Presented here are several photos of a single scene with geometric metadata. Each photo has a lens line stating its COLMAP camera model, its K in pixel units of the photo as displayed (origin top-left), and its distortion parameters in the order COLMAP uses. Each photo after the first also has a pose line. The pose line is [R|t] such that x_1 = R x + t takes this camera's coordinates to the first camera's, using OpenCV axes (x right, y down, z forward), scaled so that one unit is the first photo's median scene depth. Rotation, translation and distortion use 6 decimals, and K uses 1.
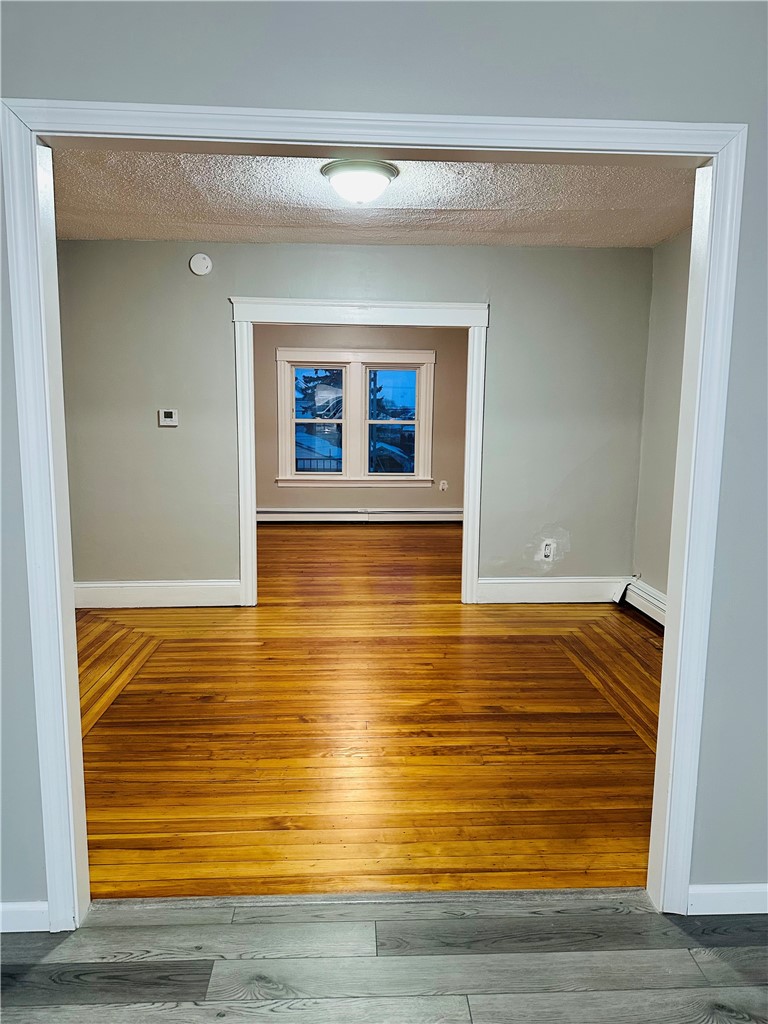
lens RADIAL K [[713.5, 0, 384.0], [0, 713.5, 512.0], [0, 0, 1]] dist [0.089045, -0.115897]
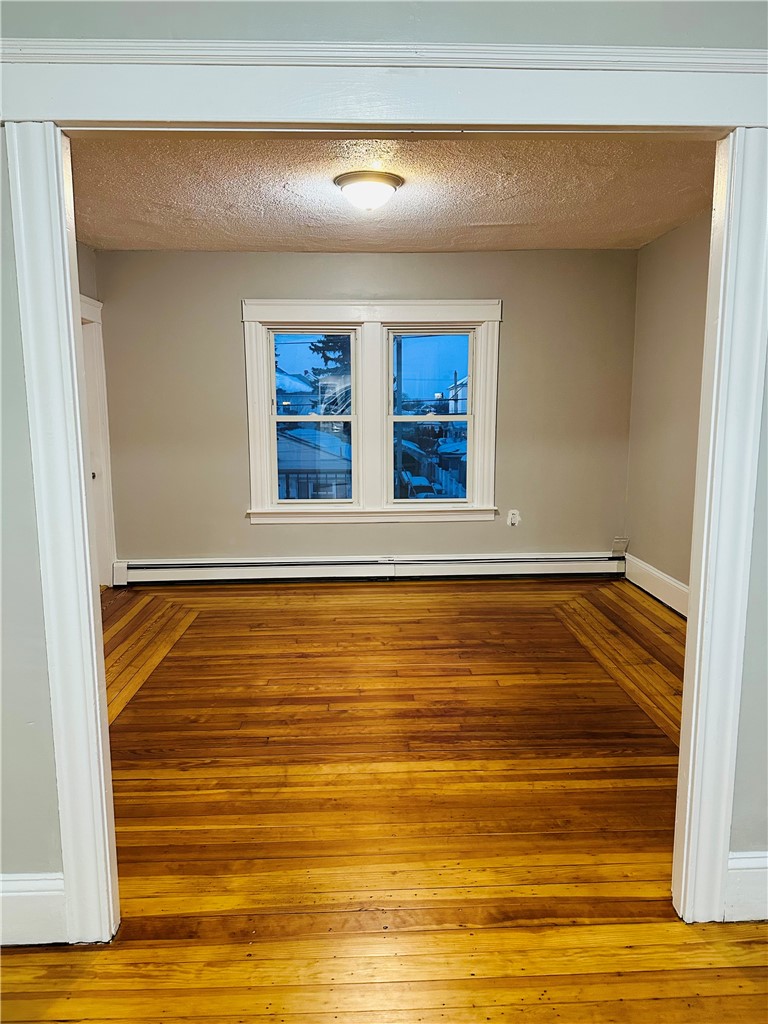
lens RADIAL K [[713.5, 0, 384.0], [0, 713.5, 512.0], [0, 0, 1]] dist [0.089045, -0.115897]
pose [[0.999709, -0.013167, -0.020195, -0.018380], [0.013329, 0.999880, 0.007956, -0.050056], [0.020088, -0.008223, 0.999764, 0.378524]]
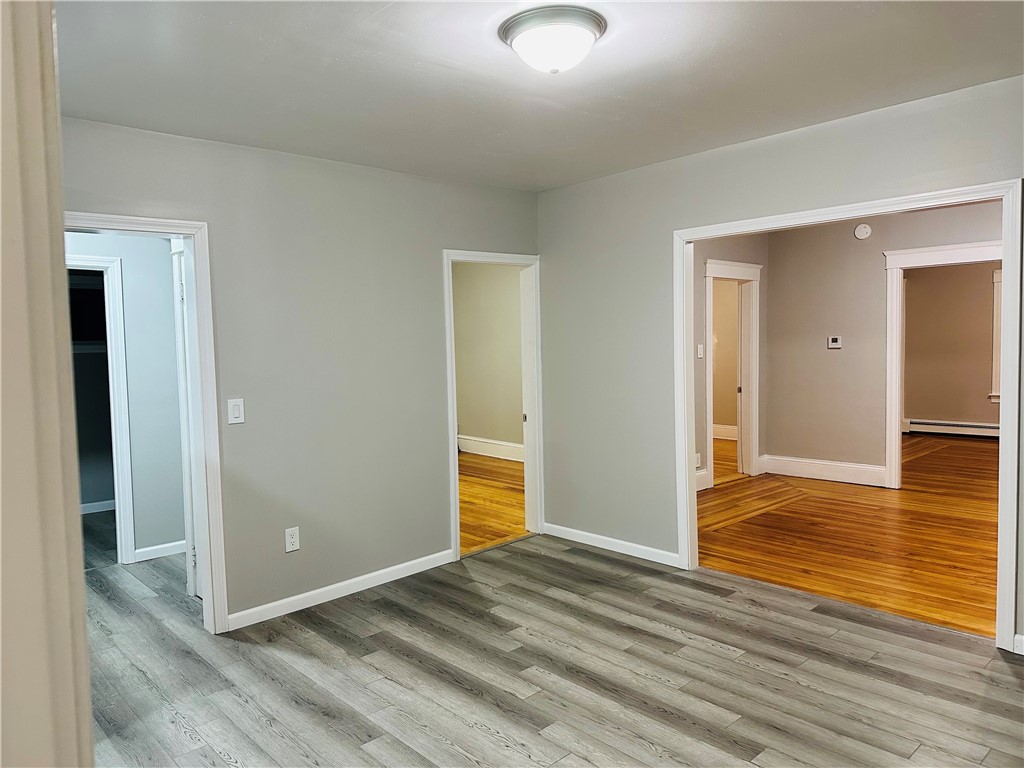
lens RADIAL K [[713.5, 0, 512.0], [0, 713.5, 384.0], [0, 0, 1]] dist [0.089045, -0.115897]
pose [[0.644414, 0.022862, -0.764335, 0.210164], [-0.073933, 0.996733, -0.032520, 0.023297], [0.761094, 0.077466, 0.643999, -0.209852]]
